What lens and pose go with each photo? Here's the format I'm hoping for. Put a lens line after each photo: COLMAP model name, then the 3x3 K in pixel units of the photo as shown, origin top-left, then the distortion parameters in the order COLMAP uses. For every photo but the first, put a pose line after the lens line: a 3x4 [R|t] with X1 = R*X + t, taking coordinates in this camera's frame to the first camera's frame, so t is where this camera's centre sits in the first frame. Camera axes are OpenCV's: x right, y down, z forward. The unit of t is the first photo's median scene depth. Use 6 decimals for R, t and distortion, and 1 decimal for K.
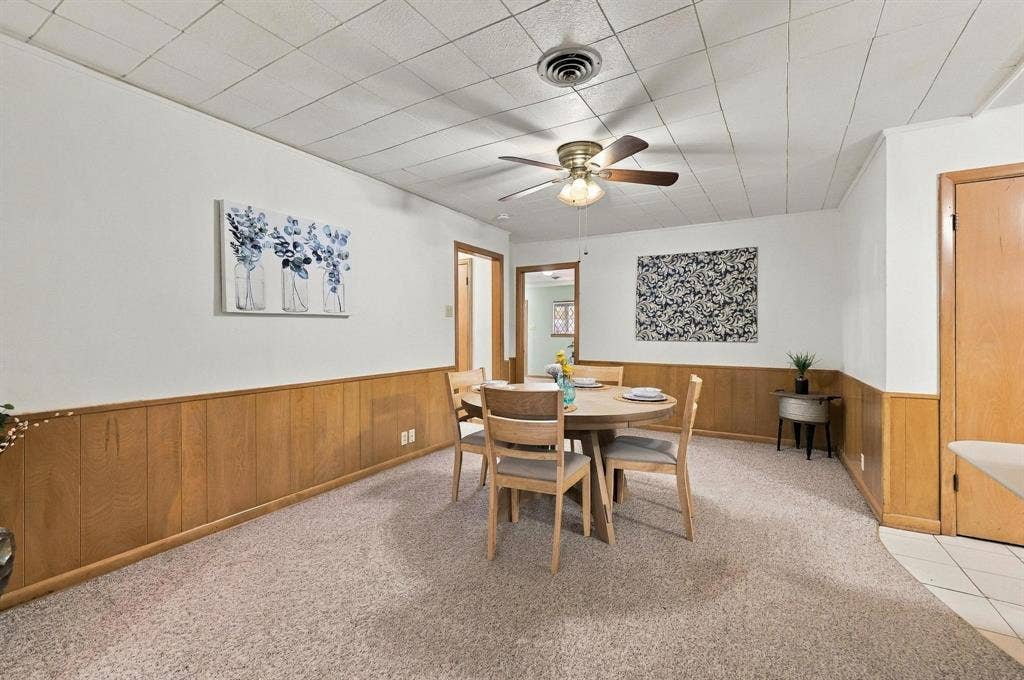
lens RADIAL K [[436.8, 0, 508.3], [0, 436.8, 337.4], [0, 0, 1]] dist [0.002222, -0.000256]
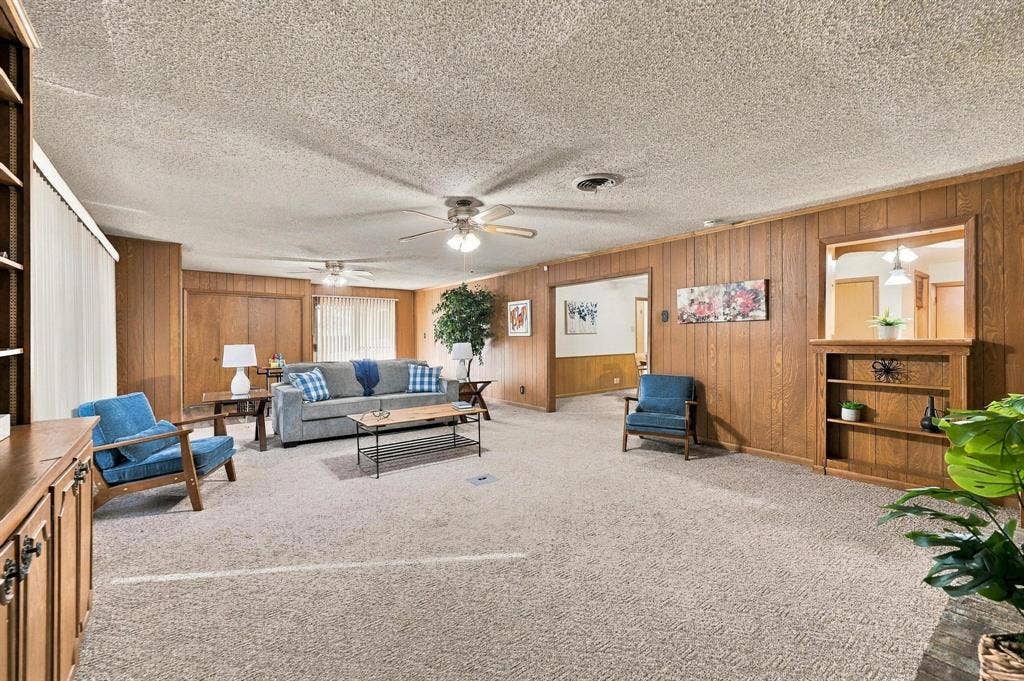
lens RADIAL K [[436.8, 0, 511.8], [0, 436.8, 335.1], [0, 0, 1]] dist [0.002222, -0.000256]
pose [[0.933158, 0.003184, -0.359454, 0.084316], [-0.002173, 0.999992, 0.003214, -0.030593], [0.359461, -0.002218, 0.933157, -1.211969]]
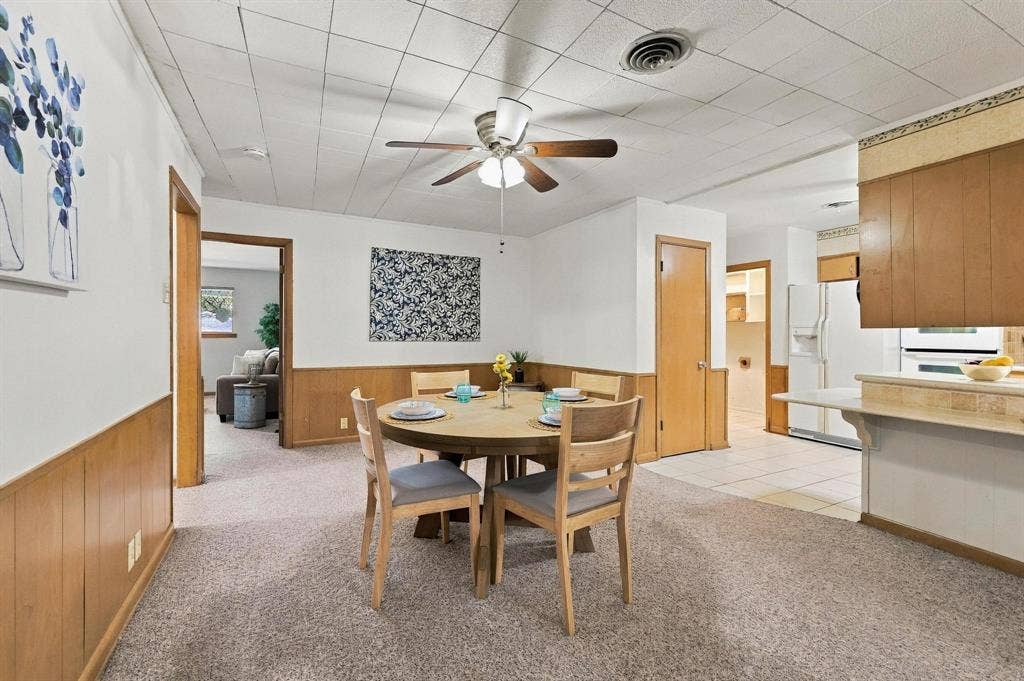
lens RADIAL K [[436.8, 0, 510.3], [0, 436.8, 336.6], [0, 0, 1]] dist [0.002222, -0.000256]
pose [[0.529033, -0.005703, 0.848582, -0.342492], [0.003717, 0.999983, 0.004403, -0.005912], [-0.848593, 0.000825, 0.529046, 0.318160]]
